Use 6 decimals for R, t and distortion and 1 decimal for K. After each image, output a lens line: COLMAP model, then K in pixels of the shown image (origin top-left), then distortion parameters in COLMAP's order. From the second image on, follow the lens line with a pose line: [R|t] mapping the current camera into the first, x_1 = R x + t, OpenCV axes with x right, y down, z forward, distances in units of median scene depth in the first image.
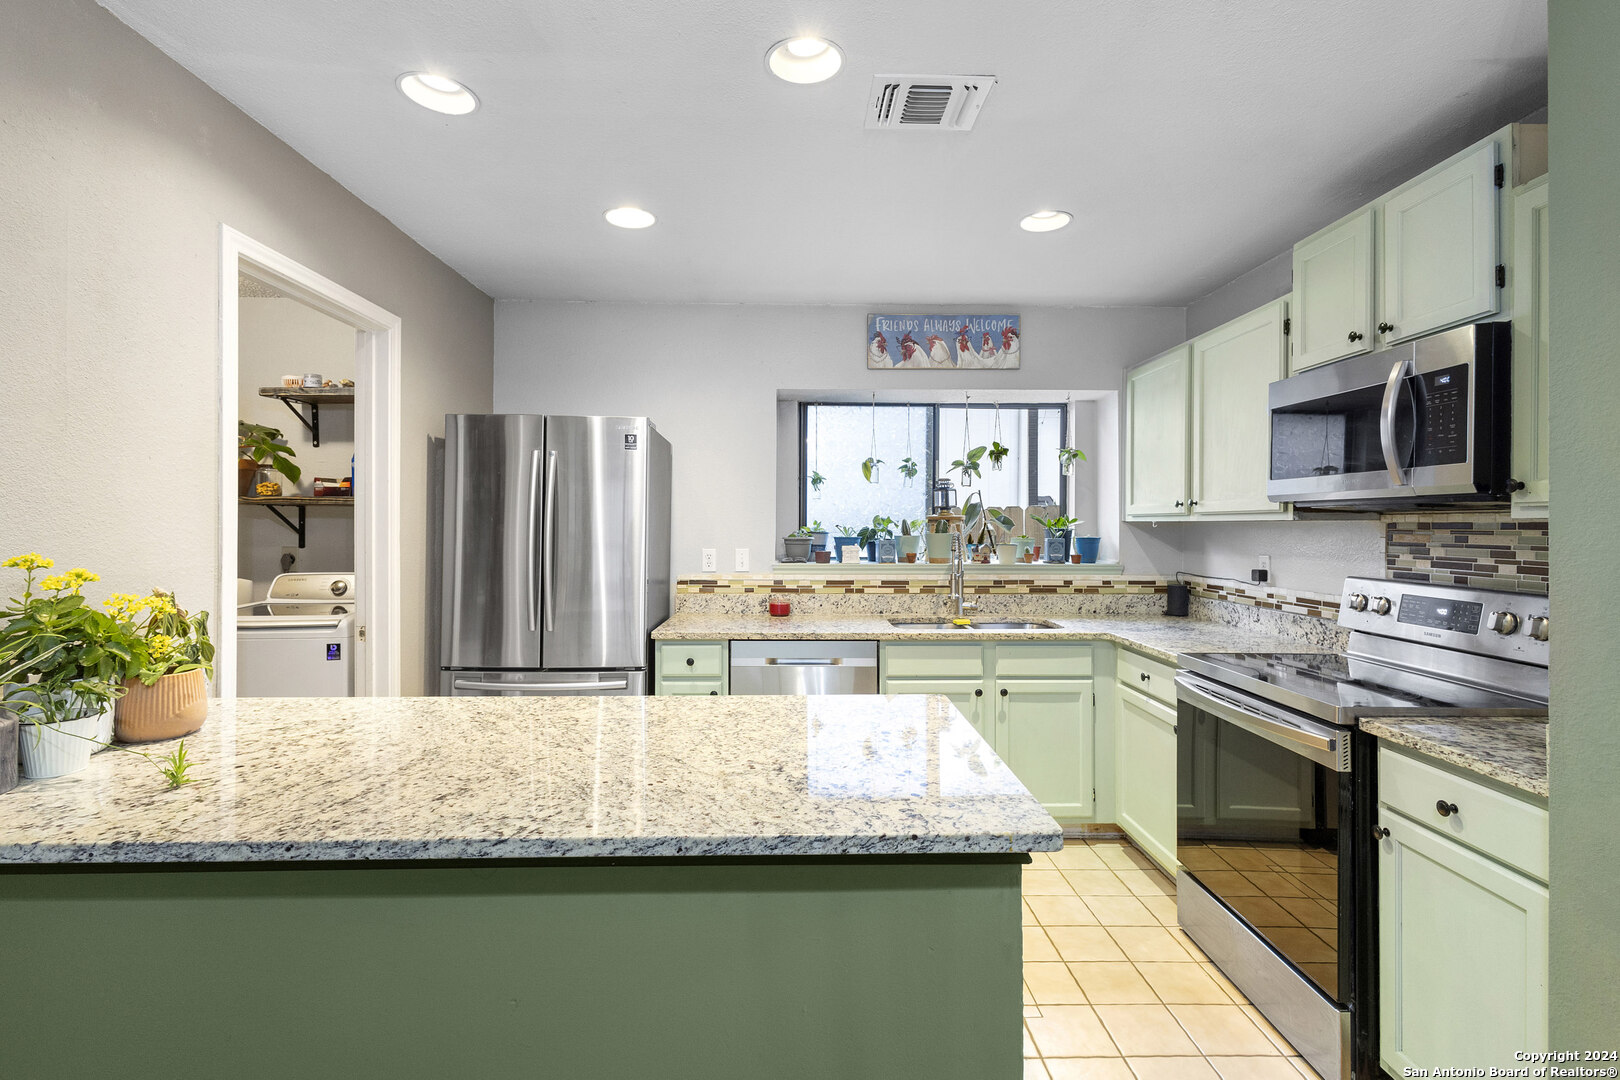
lens RADIAL K [[751.6, 0, 812.3], [0, 751.6, 524.1], [0, 0, 1]] dist [0.010648, -0.002725]
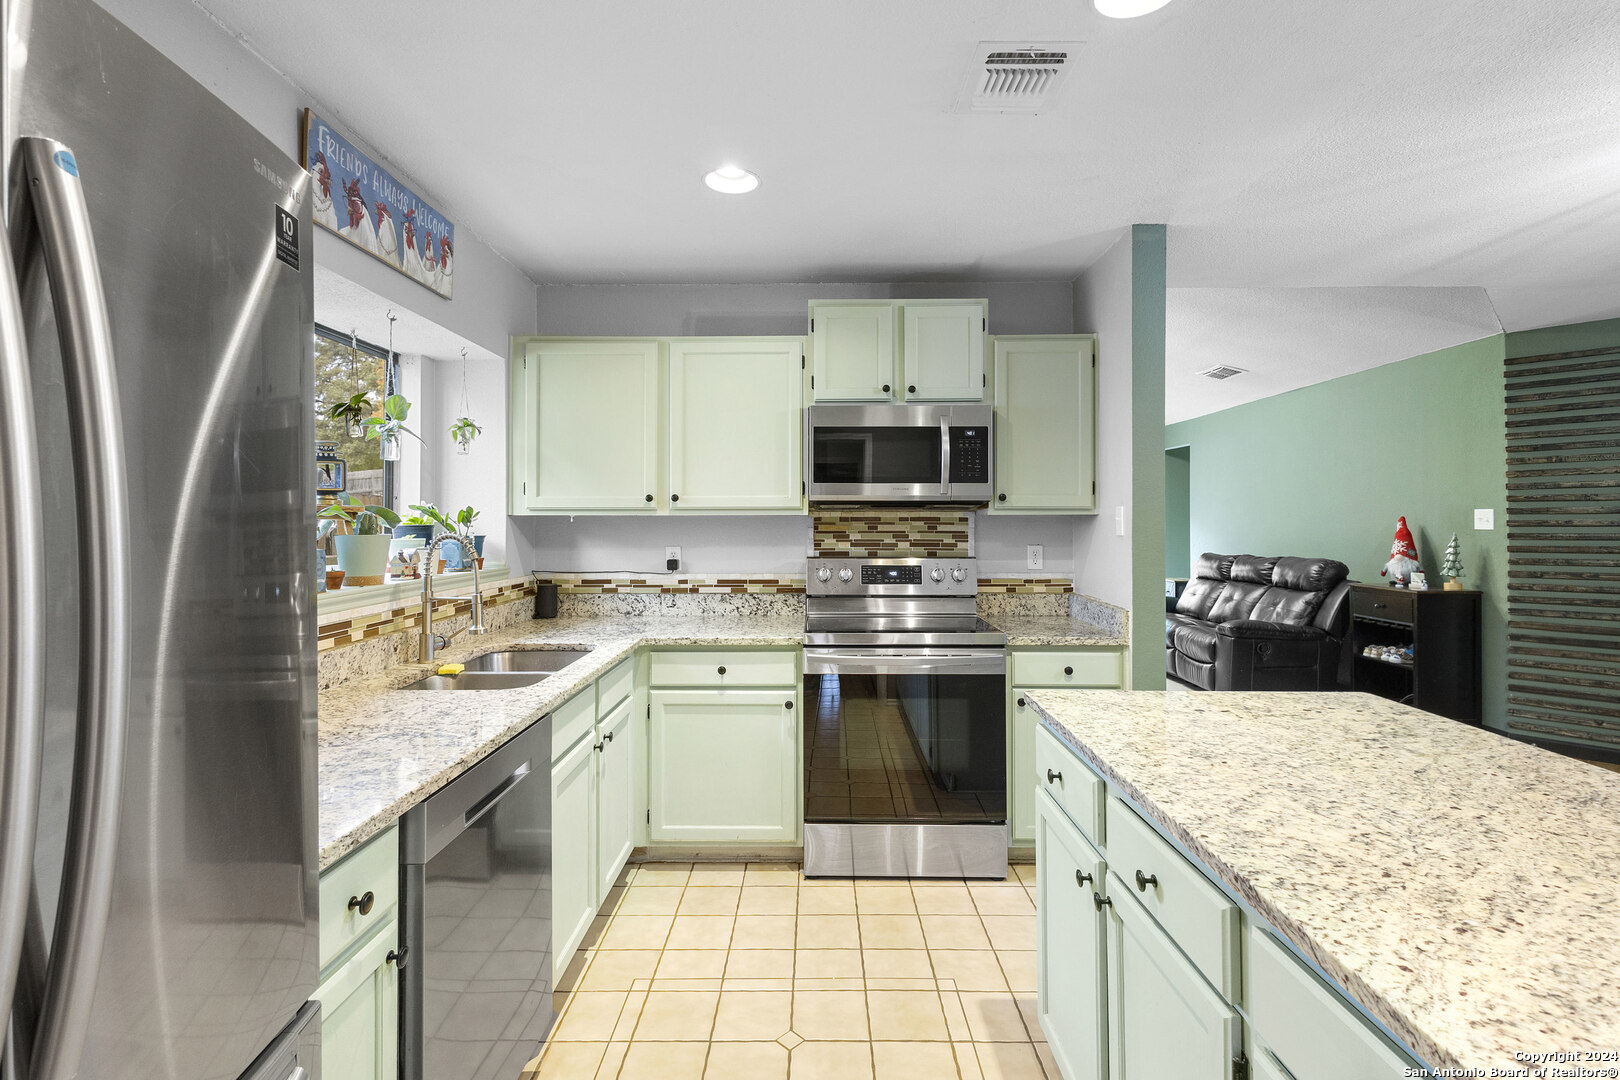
lens RADIAL K [[751.6, 0, 812.5], [0, 751.6, 516.9], [0, 0, 1]] dist [0.010648, -0.002725]
pose [[0.037749, 0.000205, 0.999287, -0.544630], [0.001443, 0.999999, -0.000260, -0.001687], [-0.999286, 0.001451, 0.037748, 0.816107]]
